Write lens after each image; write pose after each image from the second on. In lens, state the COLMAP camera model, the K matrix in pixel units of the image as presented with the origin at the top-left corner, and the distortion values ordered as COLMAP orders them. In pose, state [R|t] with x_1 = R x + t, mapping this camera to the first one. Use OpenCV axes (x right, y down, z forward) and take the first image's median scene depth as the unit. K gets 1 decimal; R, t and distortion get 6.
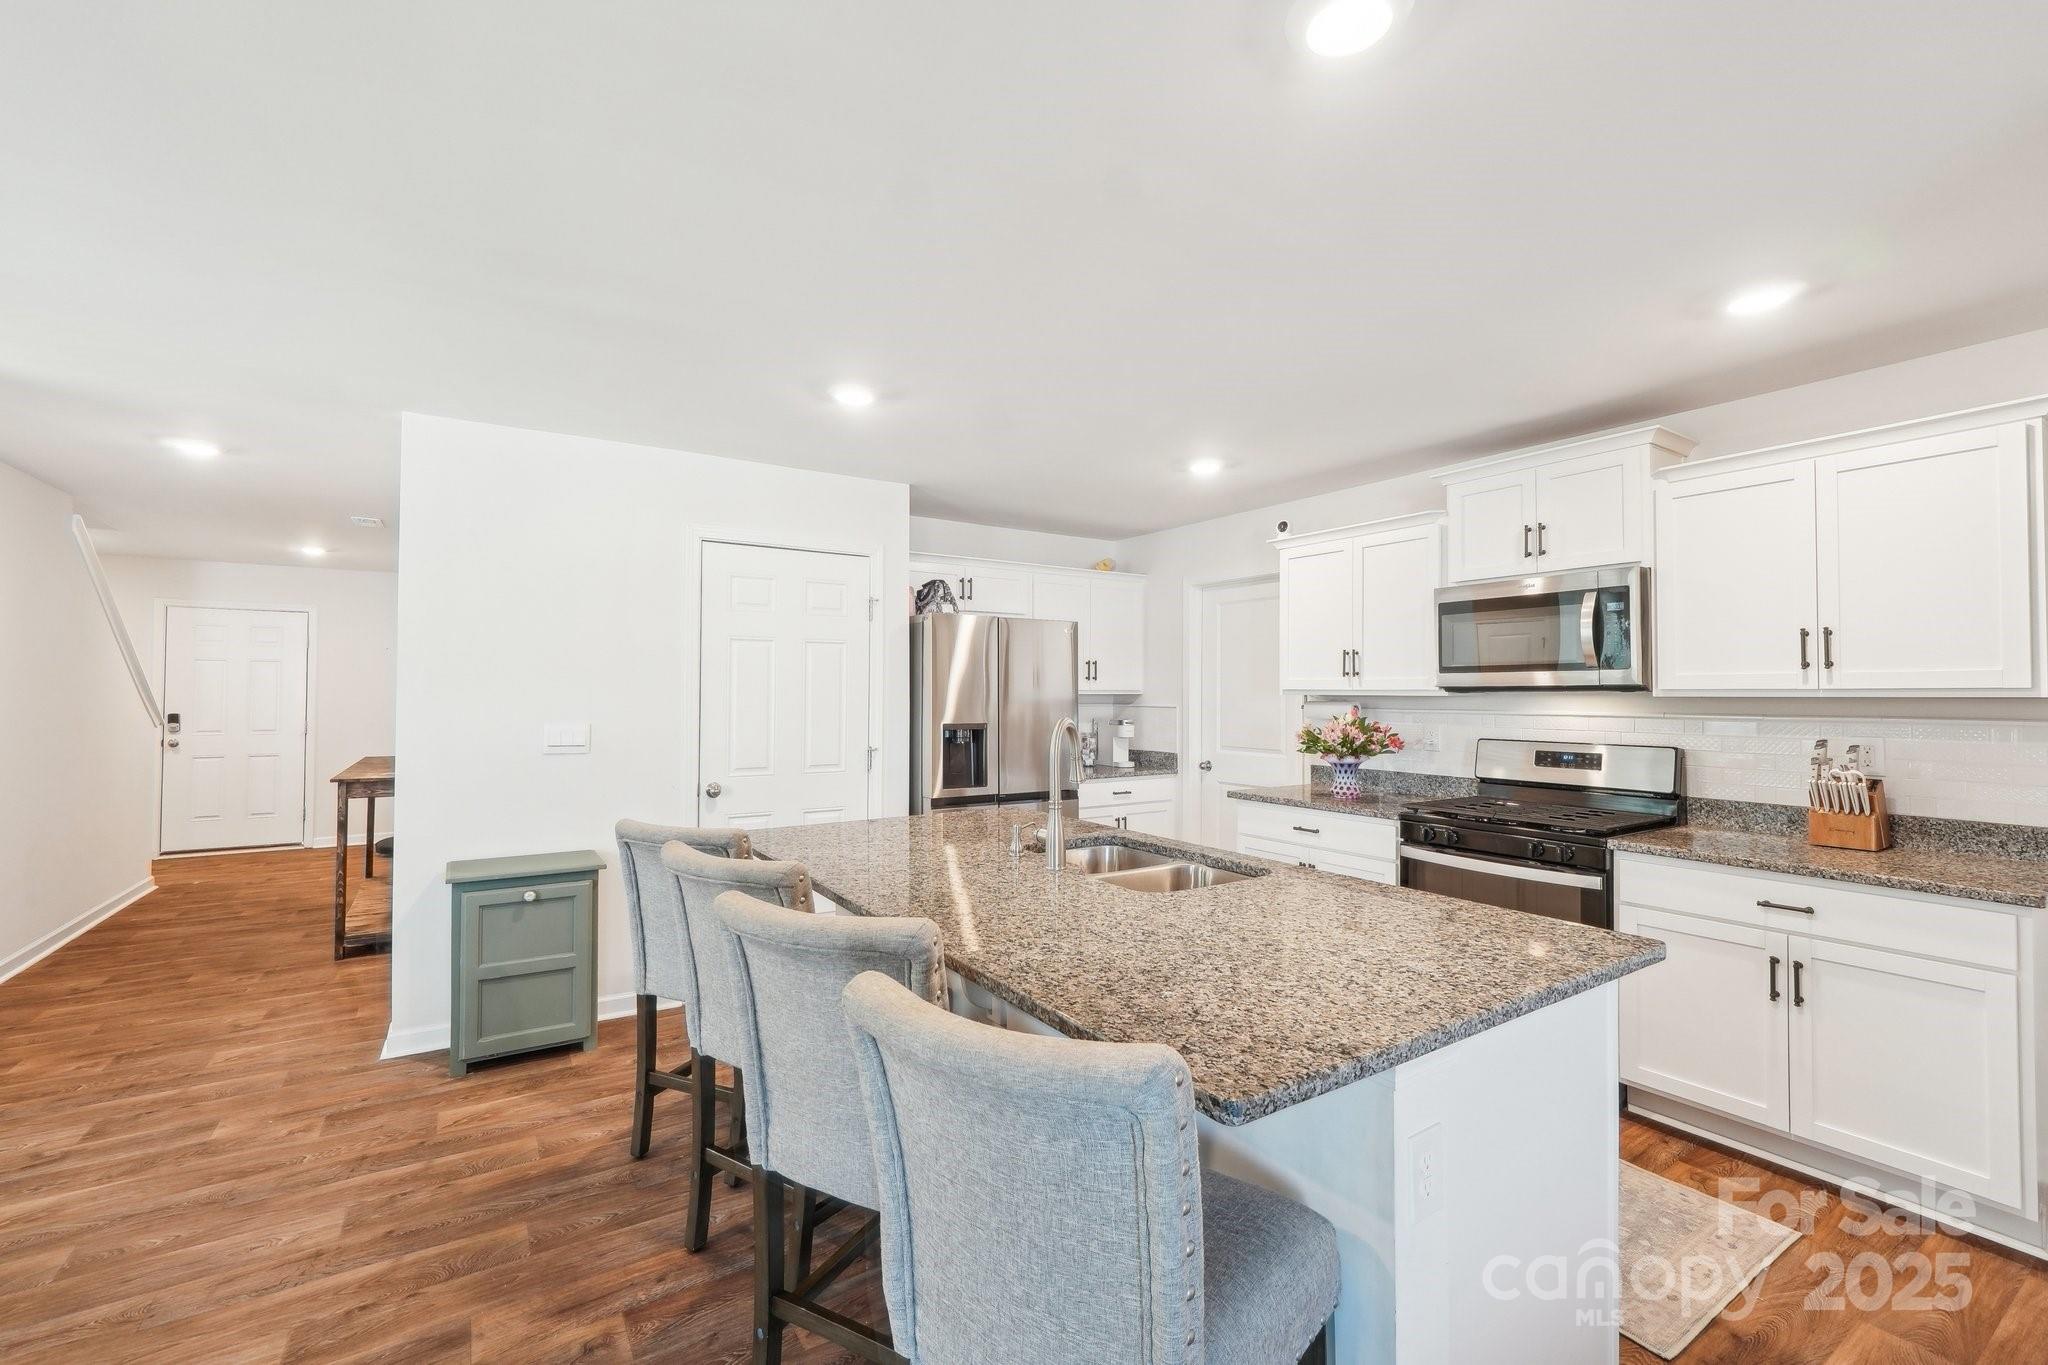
lens RADIAL K [[876.5, 0, 1033.0], [0, 876.5, 686.1], [0, 0, 1]] dist [-0.002662, 0.000511]
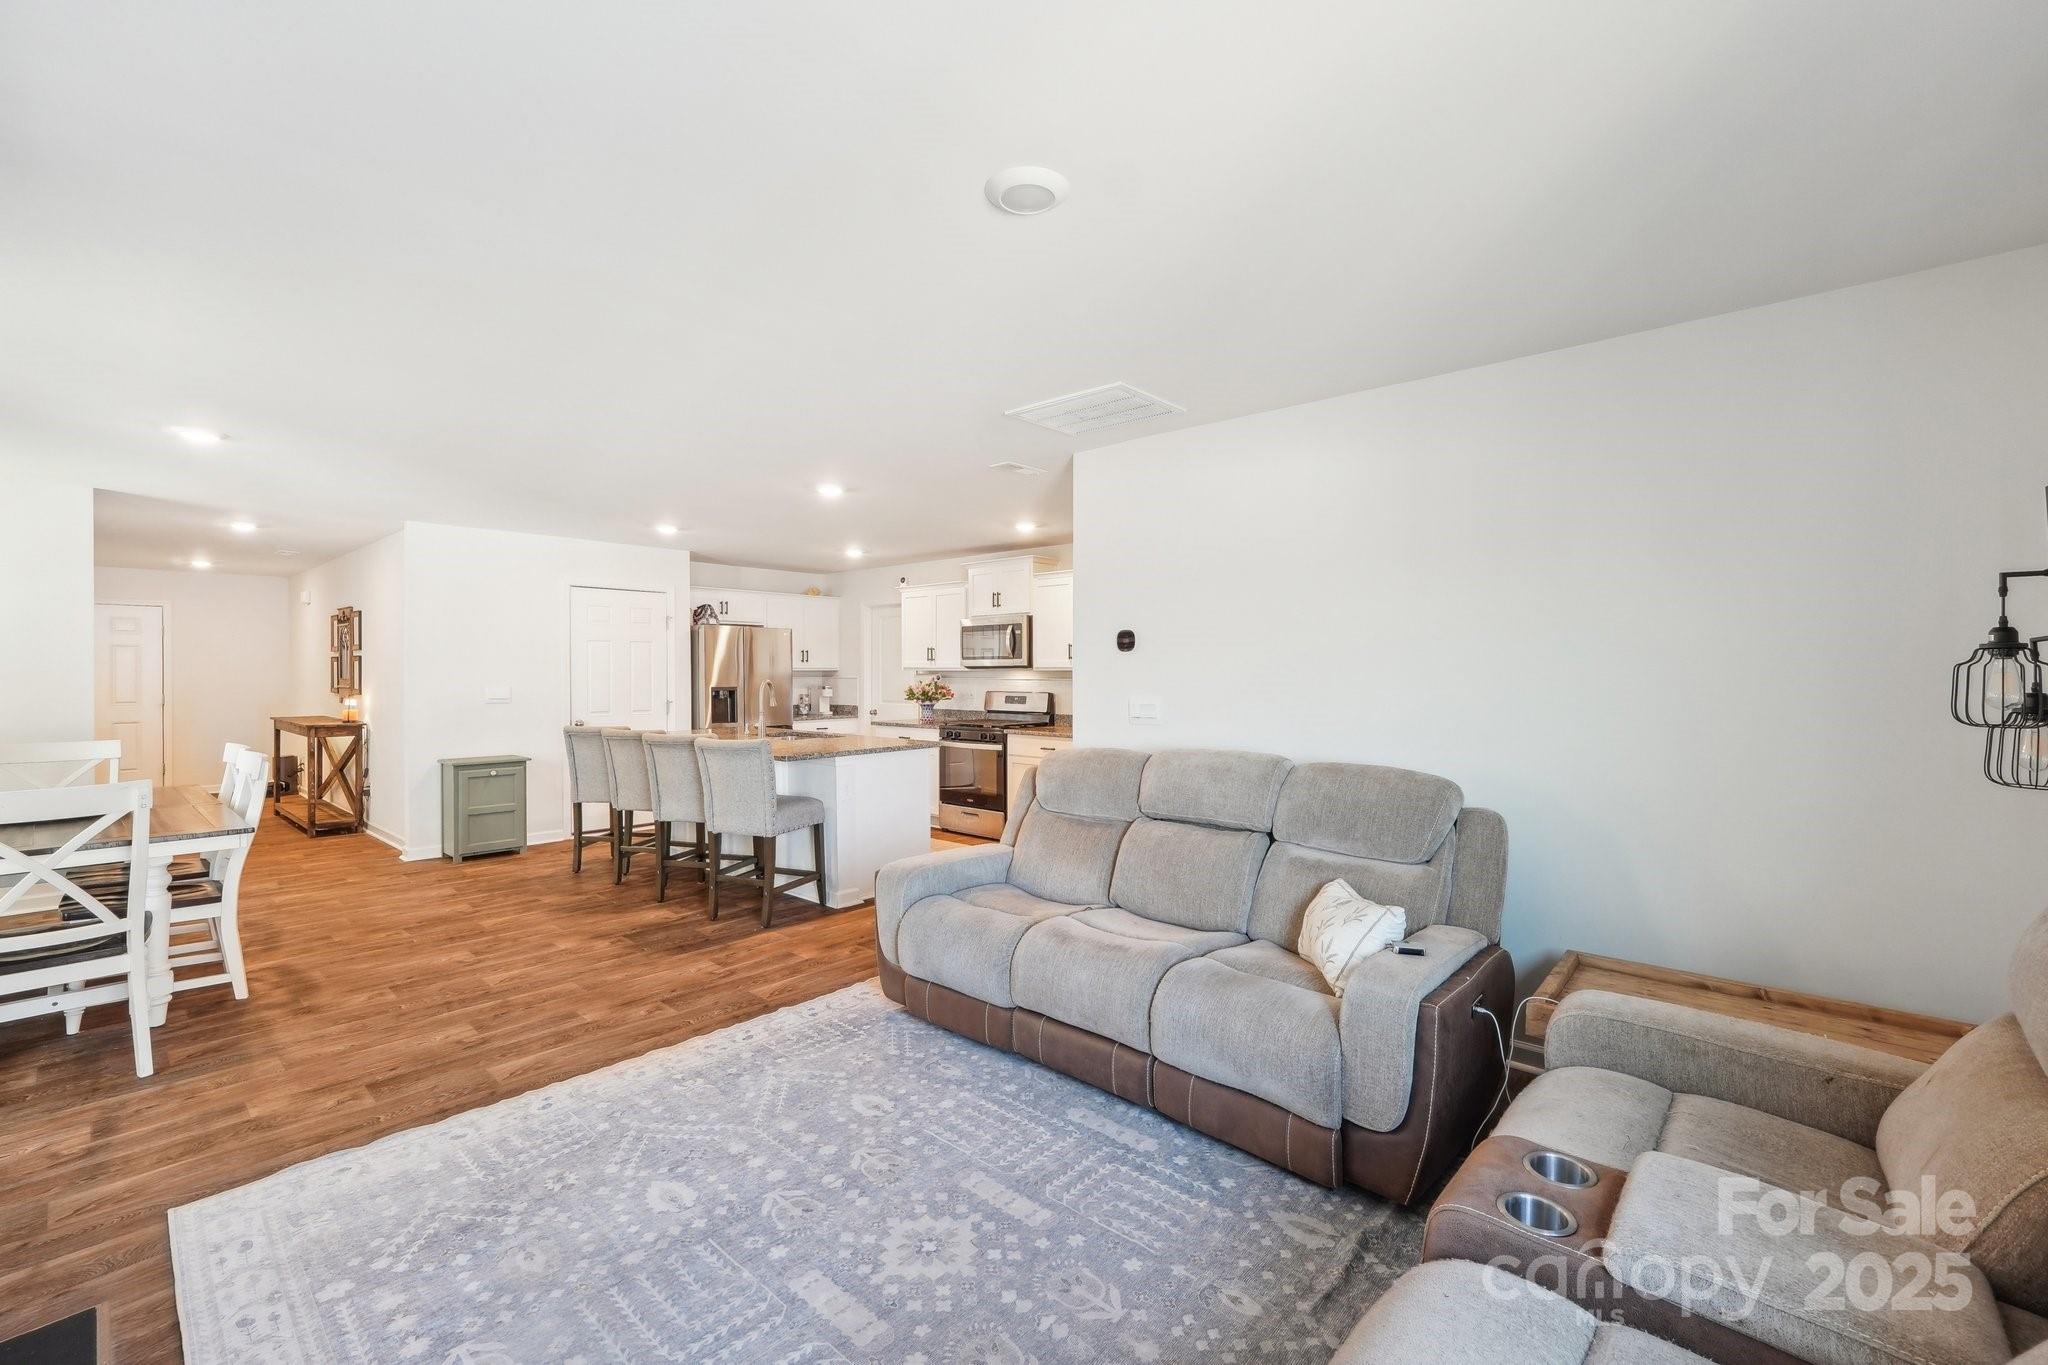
lens RADIAL K [[876.5, 0, 1033.0], [0, 876.5, 686.1], [0, 0, 1]] dist [-0.002662, 0.000511]
pose [[0.965496, -0.007783, 0.260301, 0.073425], [0.000862, 0.999643, 0.026694, -0.007083], [-0.260416, -0.025549, 0.965158, -0.998175]]
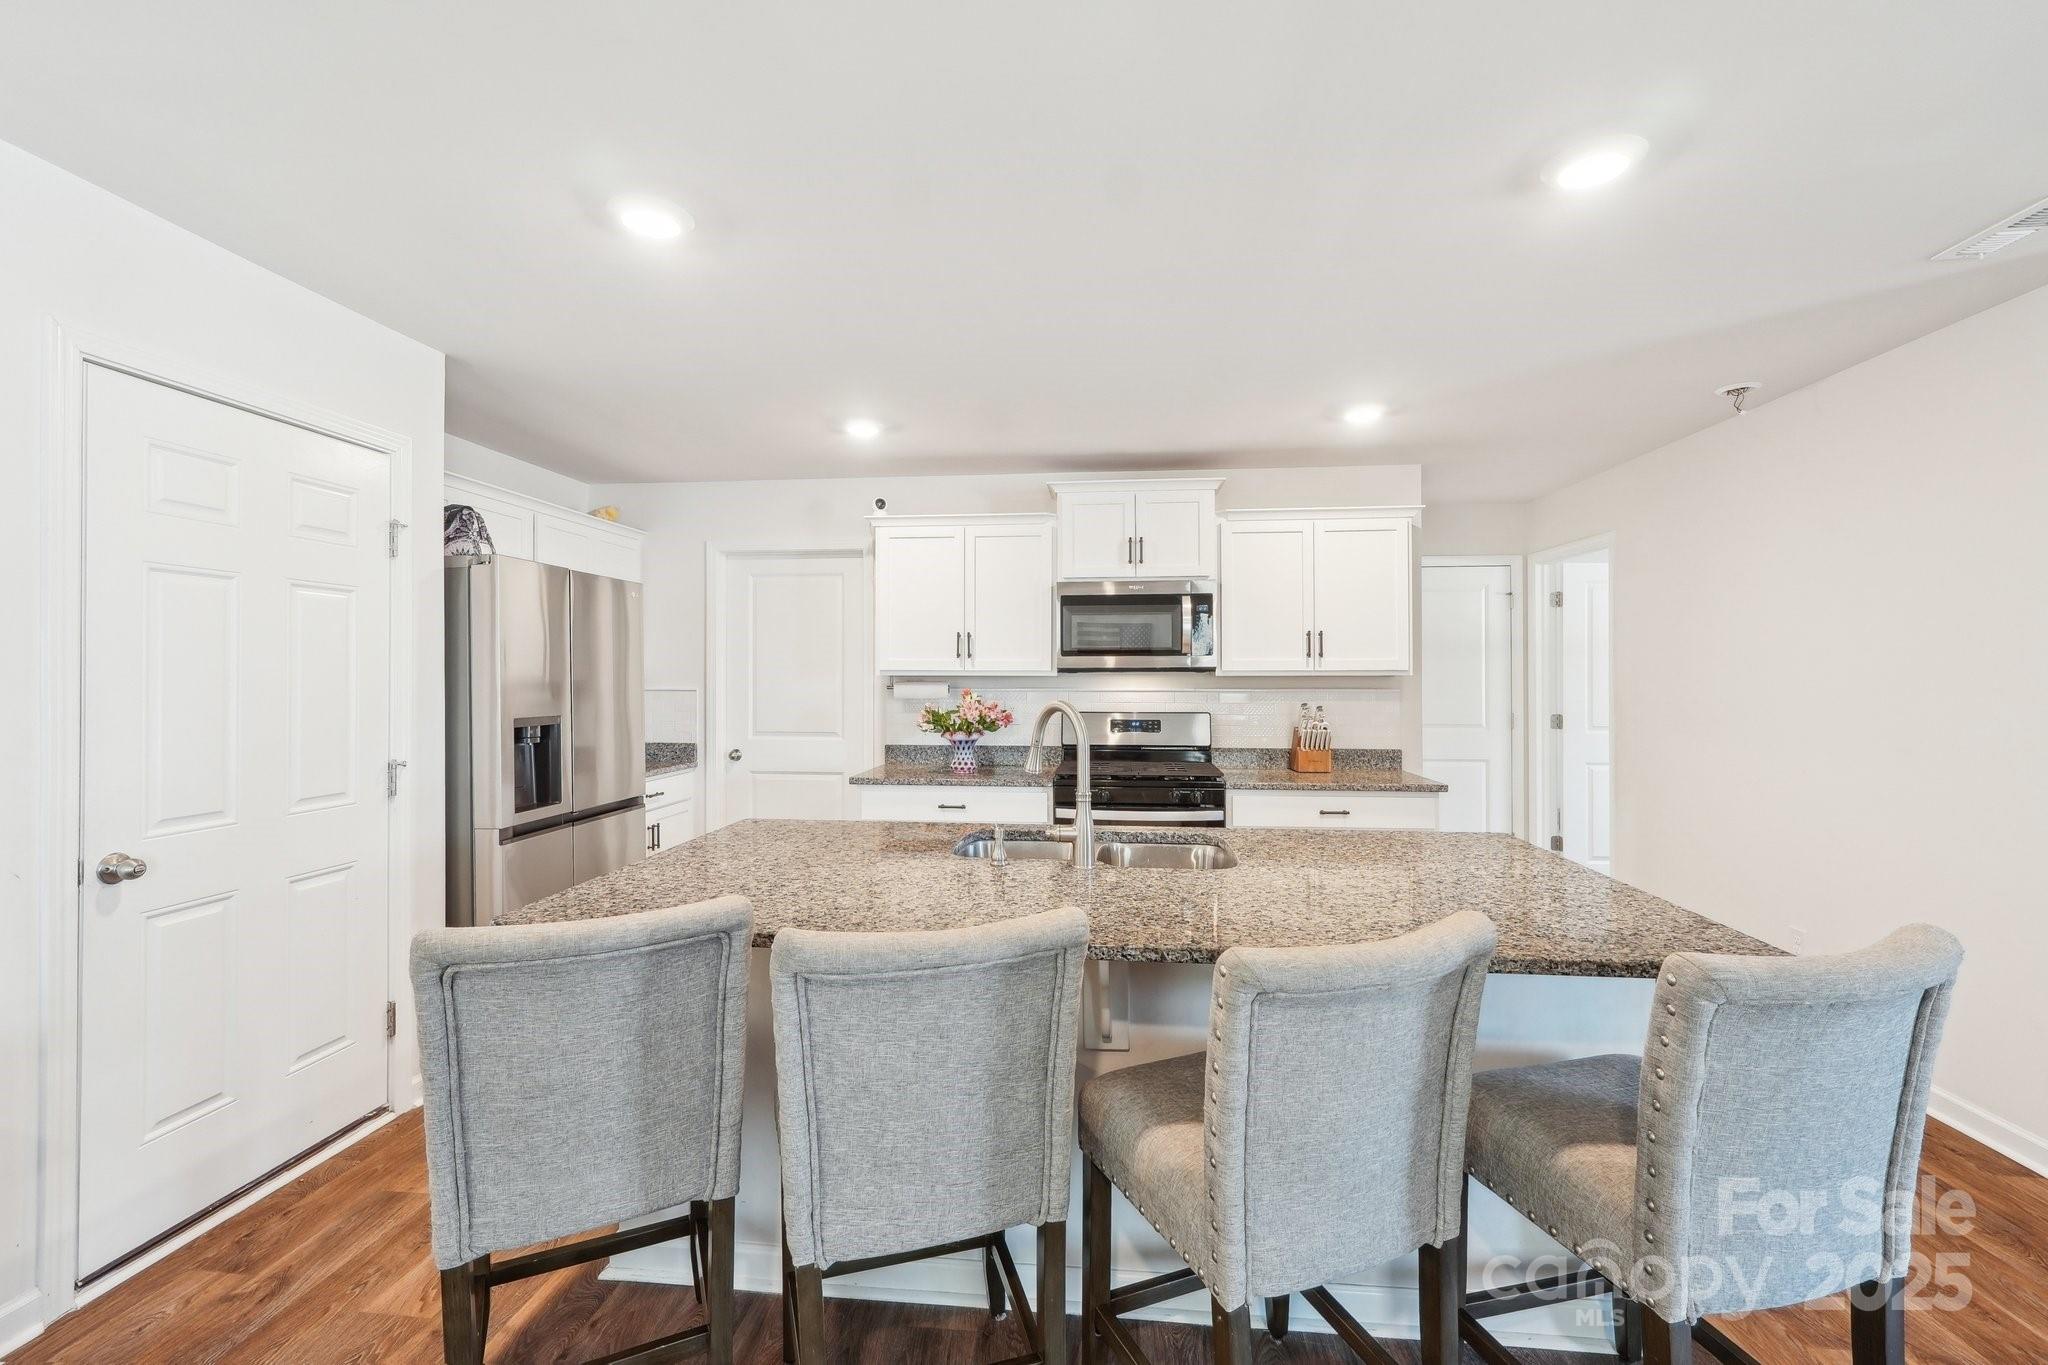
lens RADIAL K [[876.5, 0, 1033.0], [0, 876.5, 686.1], [0, 0, 1]] dist [-0.002662, 0.000511]
pose [[0.632685, -0.011635, 0.774322, -0.417142], [-0.005665, 0.999791, 0.019651, 0.002023], [-0.774388, -0.016820, 0.632487, 0.277392]]
